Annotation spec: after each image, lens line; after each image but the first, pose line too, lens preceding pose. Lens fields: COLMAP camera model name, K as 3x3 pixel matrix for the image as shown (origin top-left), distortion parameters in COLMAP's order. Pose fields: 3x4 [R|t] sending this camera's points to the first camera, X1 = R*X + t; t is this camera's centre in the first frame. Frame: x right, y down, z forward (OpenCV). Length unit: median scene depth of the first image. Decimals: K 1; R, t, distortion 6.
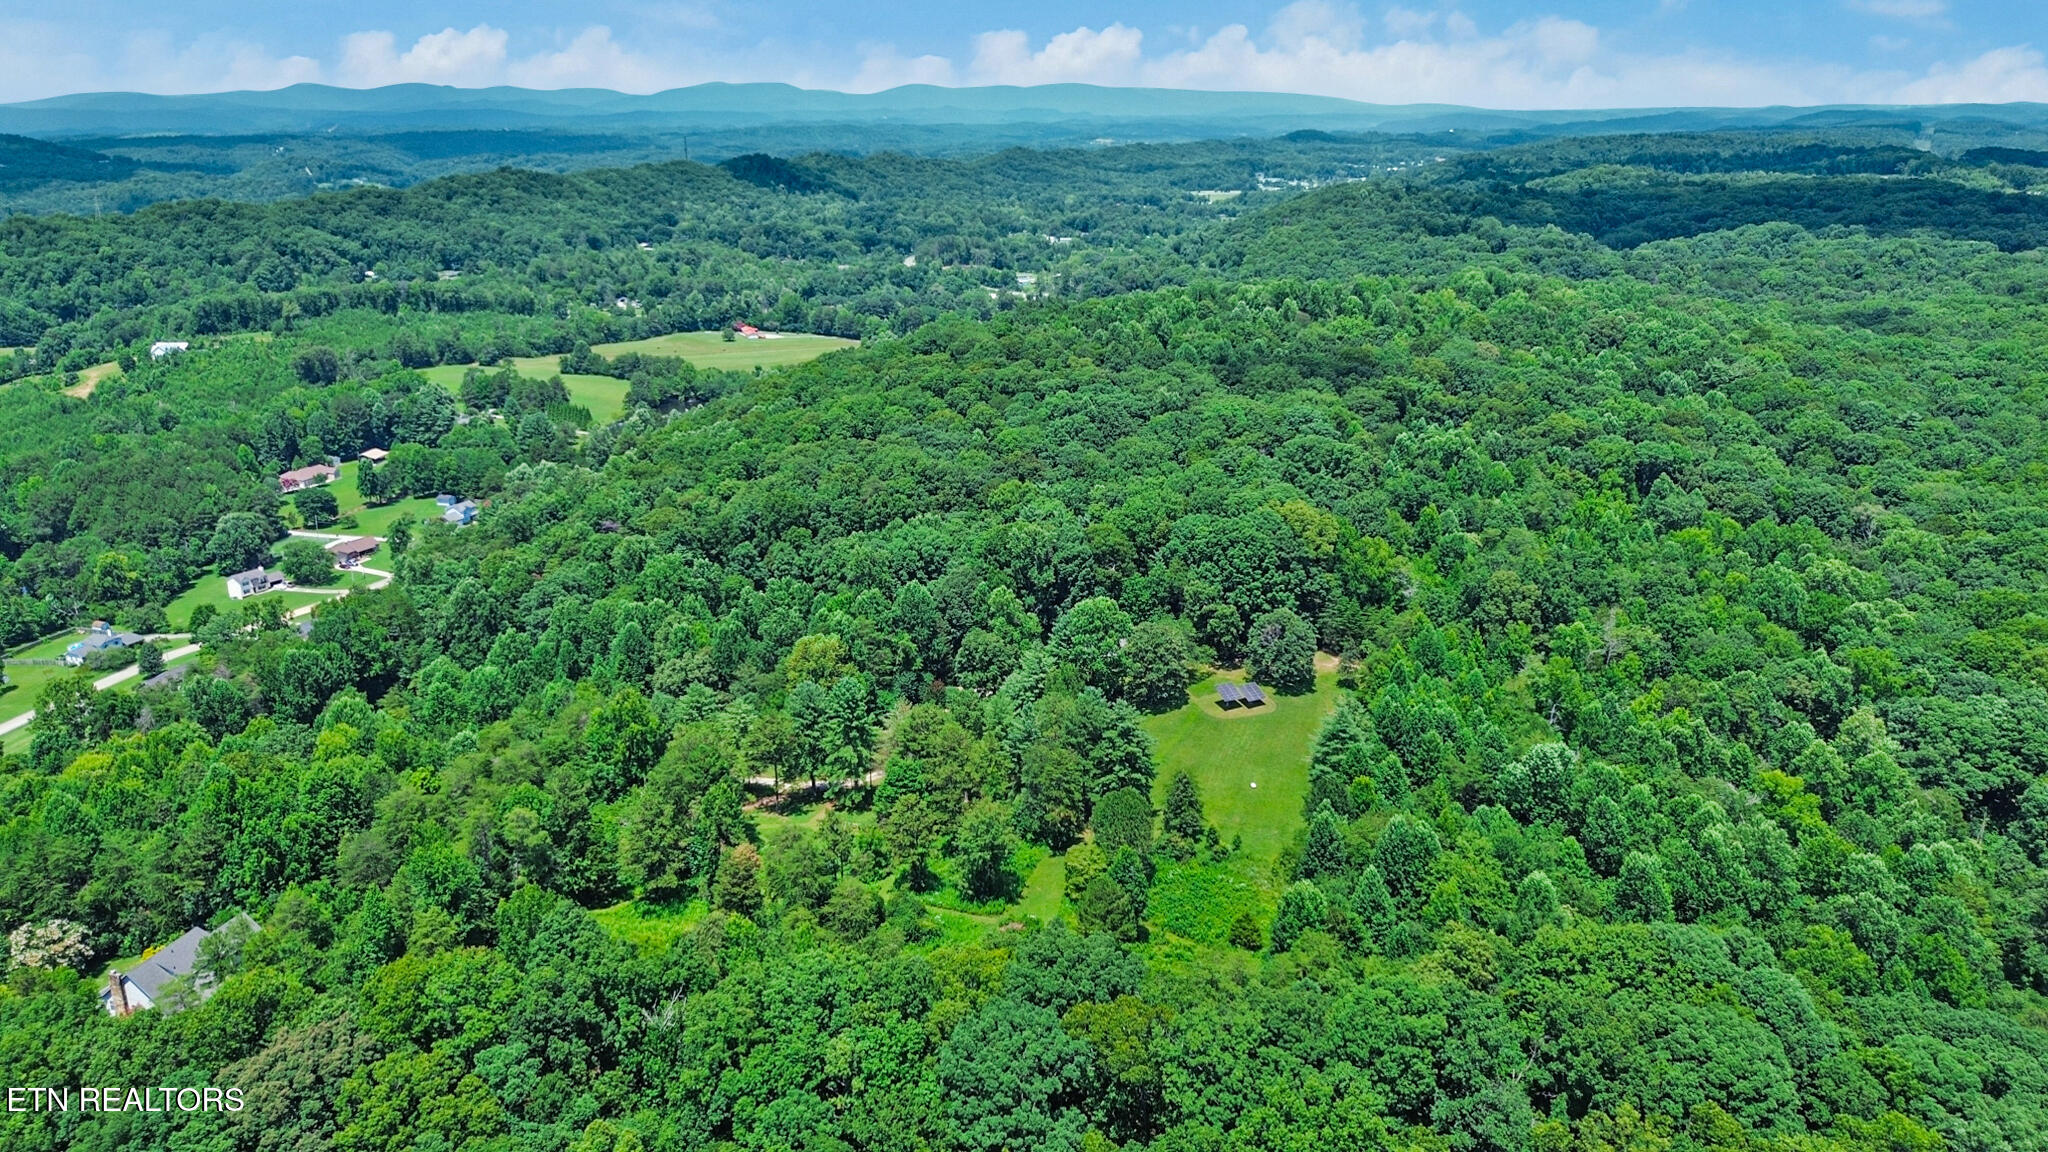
lens RADIAL K [[1456.0, 0, 1016.7], [0, 1456.0, 576.7], [0, 0, 1]] dist [0.061863, -0.004553]
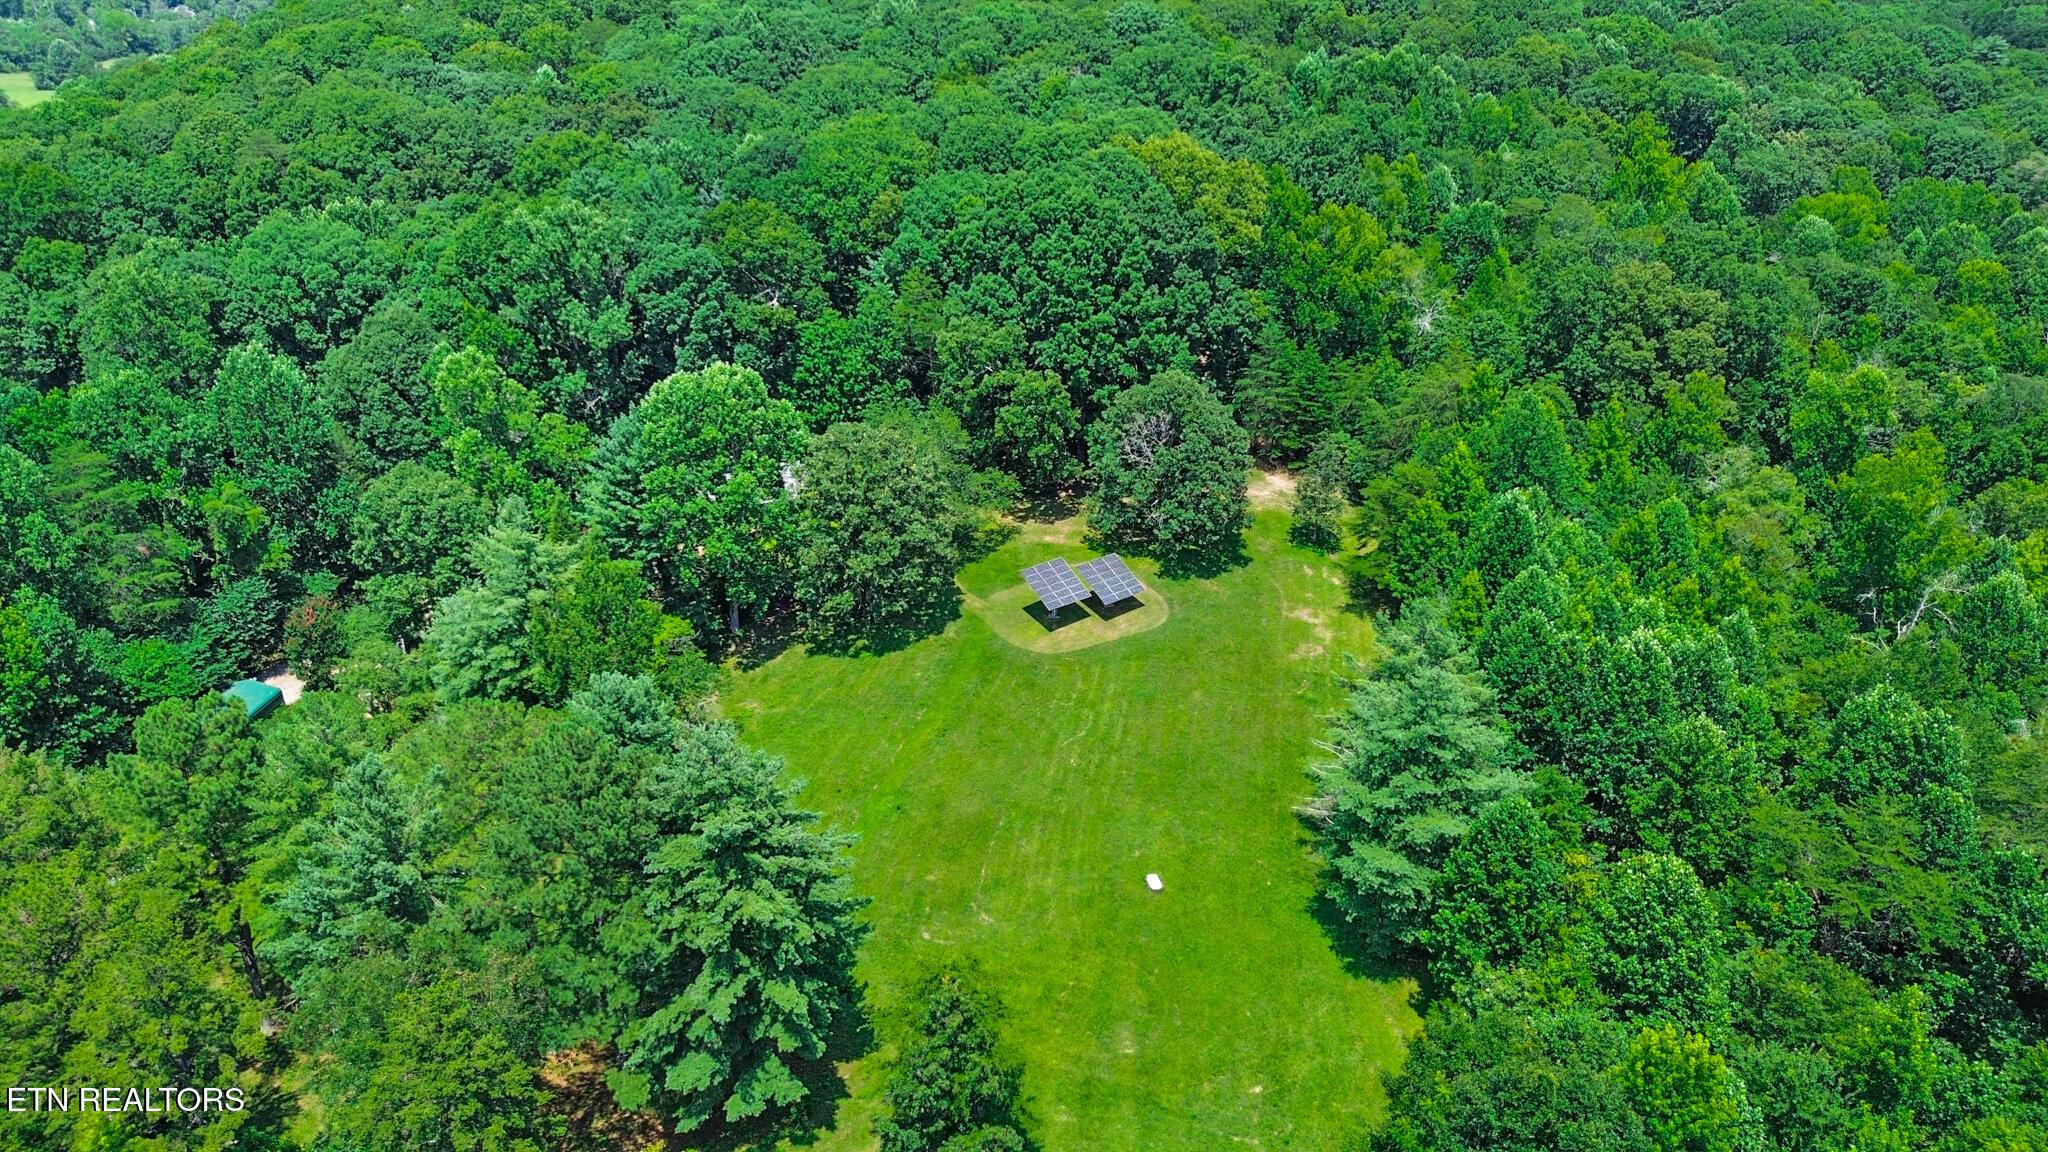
lens RADIAL K [[1456.0, 0, 1024.7], [0, 1456.0, 580.0], [0, 0, 1]] dist [0.061863, -0.004553]
pose [[0.985764, -0.070565, 0.152610, 0.070852], [0.047243, 0.987346, 0.151378, 0.014934], [-0.161361, -0.142013, 0.976624, 0.572965]]
